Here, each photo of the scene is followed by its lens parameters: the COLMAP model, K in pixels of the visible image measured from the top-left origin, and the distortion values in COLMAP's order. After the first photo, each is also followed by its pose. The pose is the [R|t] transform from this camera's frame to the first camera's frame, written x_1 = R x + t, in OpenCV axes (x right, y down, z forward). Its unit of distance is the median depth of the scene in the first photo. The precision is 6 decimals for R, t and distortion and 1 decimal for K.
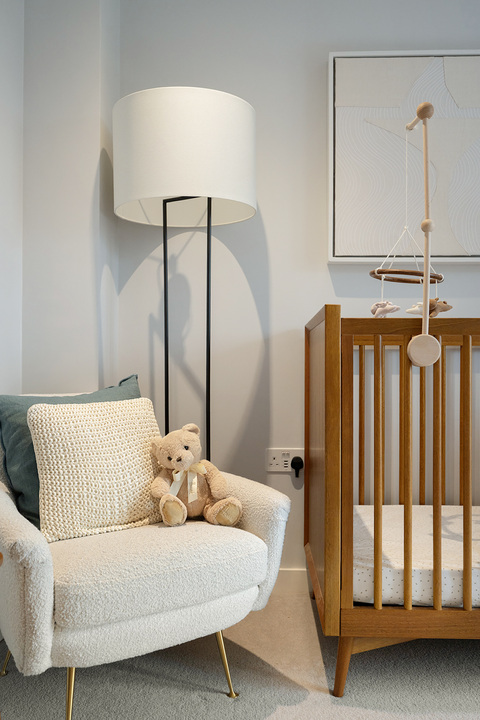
lens RADIAL K [[637.2, 0, 242.7], [0, 637.2, 357.7], [0, 0, 1]] dist [-0.005730, 0.006812]
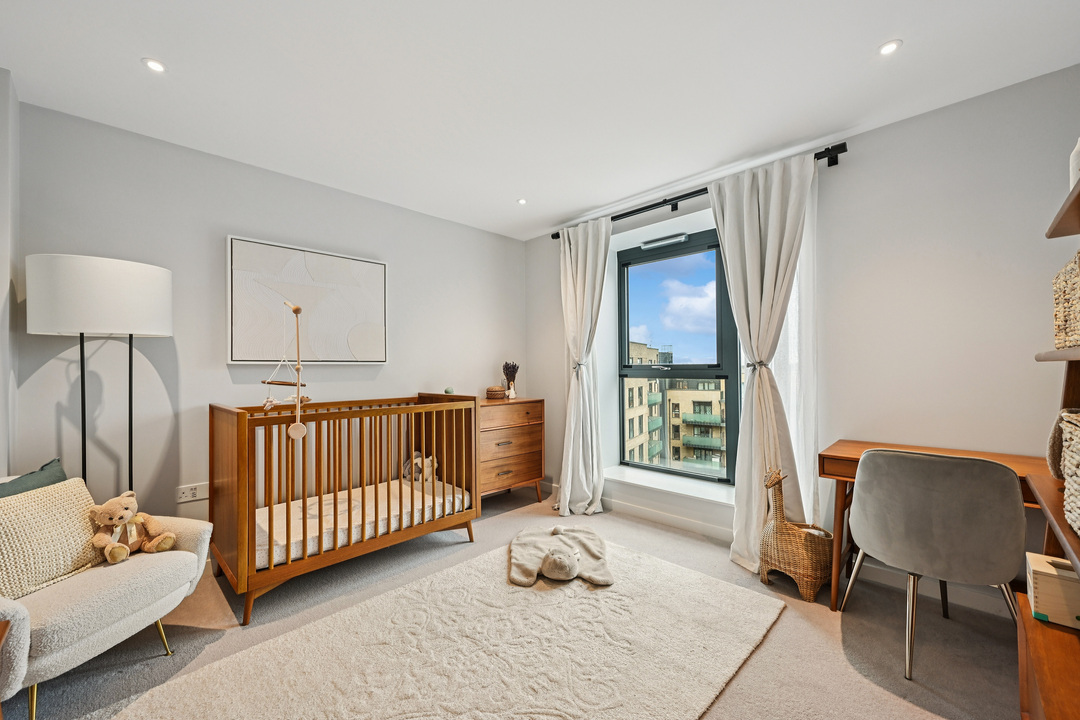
lens RADIAL K [[428.4, 0, 541.8], [0, 428.4, 360.5], [0, 0, 1]] dist [0.002264, -0.000026]
pose [[0.682359, -0.002266, 0.731013, -0.163038], [0.007172, 0.999968, -0.003595, -0.208294], [-0.730982, 0.007696, 0.682354, -0.449291]]
